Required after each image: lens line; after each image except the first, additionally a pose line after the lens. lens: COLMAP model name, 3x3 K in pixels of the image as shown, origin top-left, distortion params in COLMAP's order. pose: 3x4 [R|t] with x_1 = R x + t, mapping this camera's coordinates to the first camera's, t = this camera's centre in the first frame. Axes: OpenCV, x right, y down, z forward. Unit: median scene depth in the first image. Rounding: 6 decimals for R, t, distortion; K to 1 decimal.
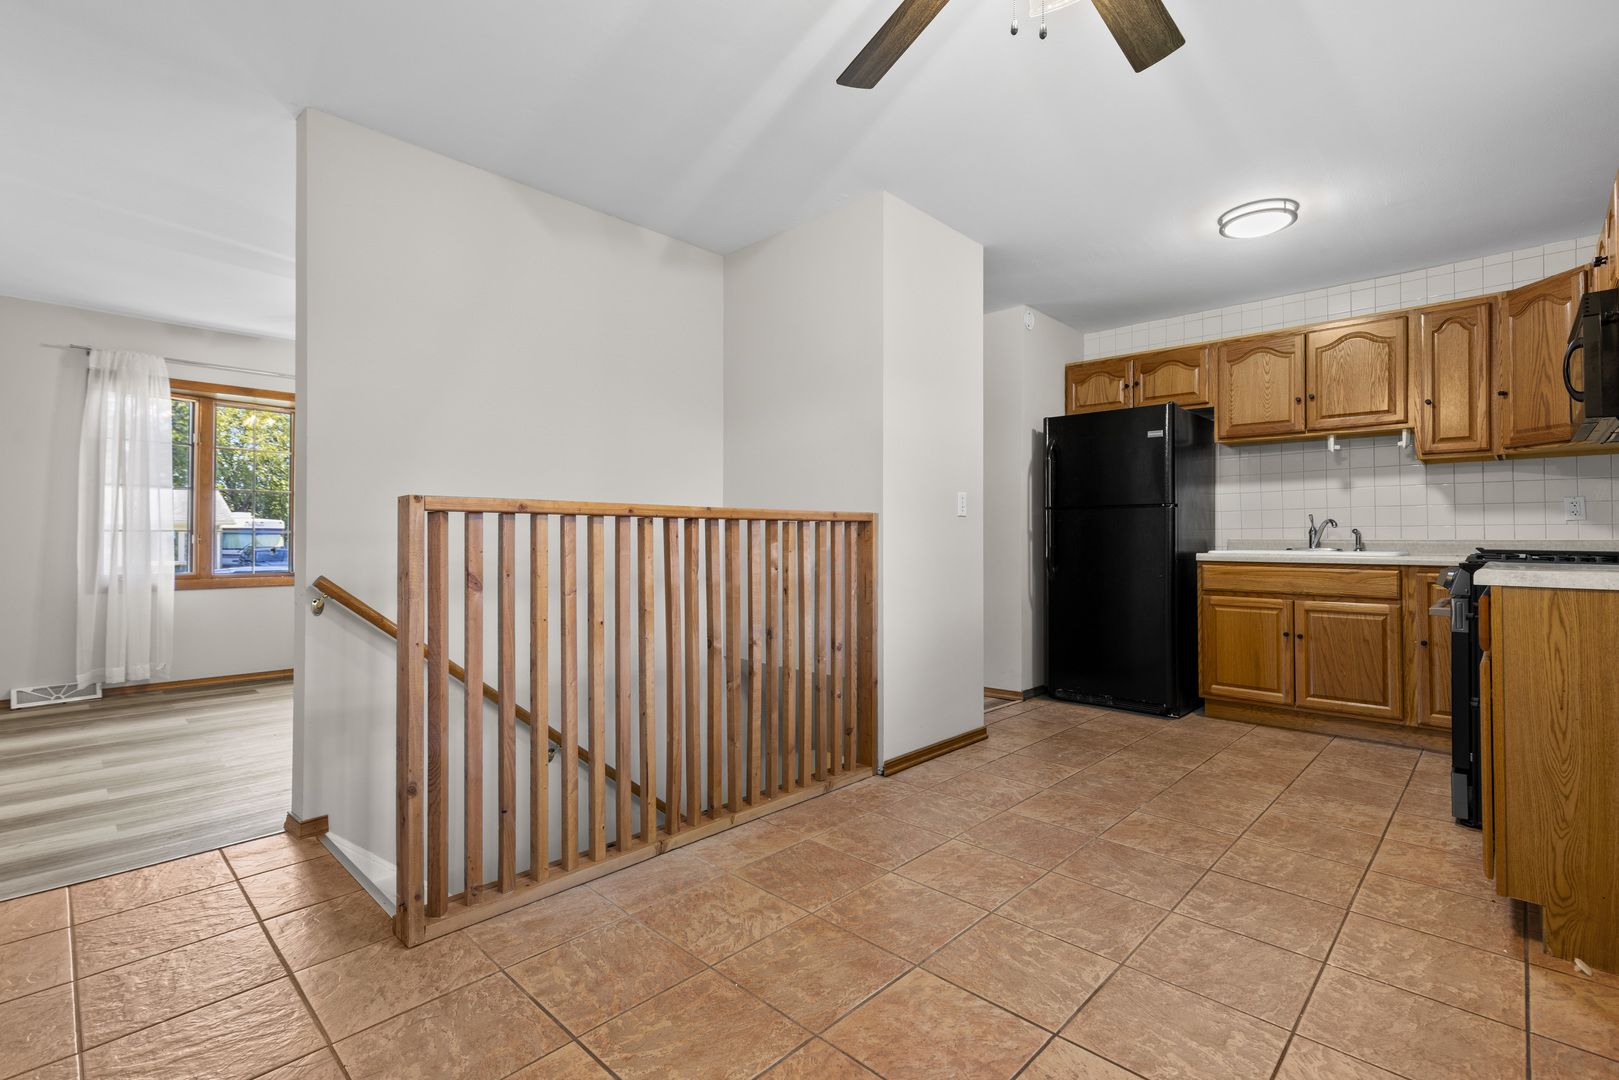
lens RADIAL K [[743.0, 0, 810.7], [0, 743.0, 554.9], [0, 0, 1]] dist [0.000035, -0.000658]
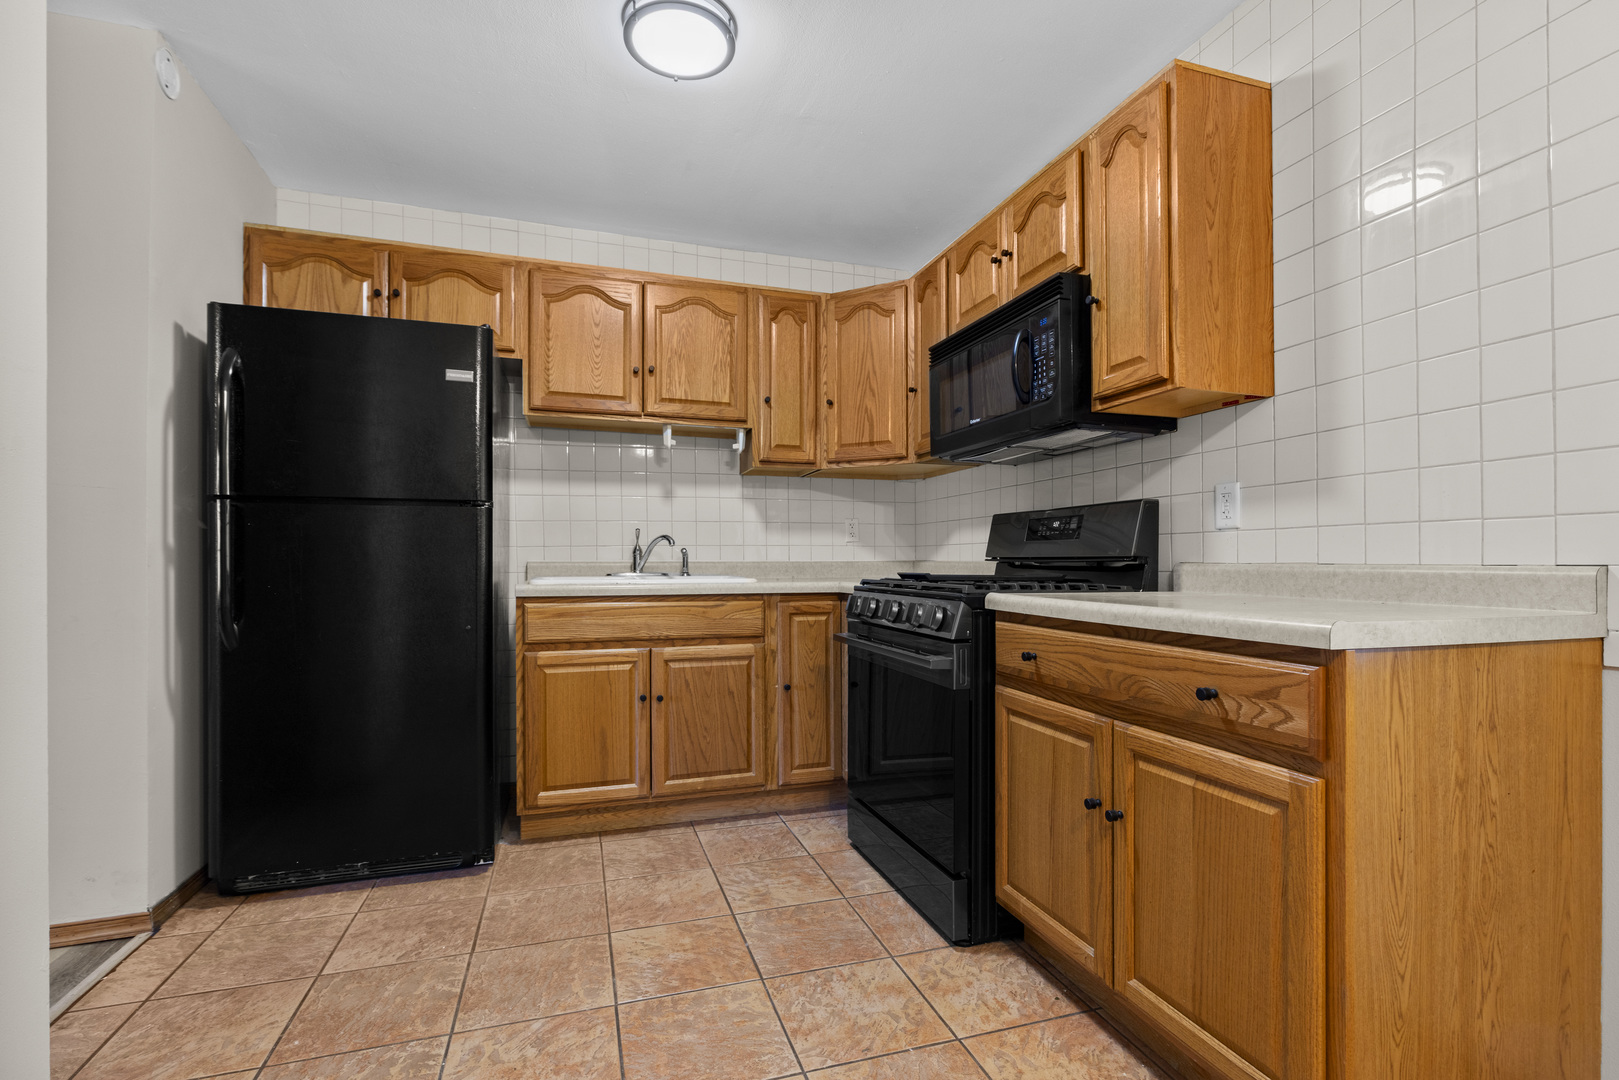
lens RADIAL K [[743.0, 0, 810.7], [0, 743.0, 554.9], [0, 0, 1]] dist [0.000035, -0.000658]
pose [[0.482373, 0.002599, 0.875962, 0.104965], [0.019097, 0.999727, -0.013482, -0.015403], [-0.875758, 0.023231, 0.482192, 0.527440]]
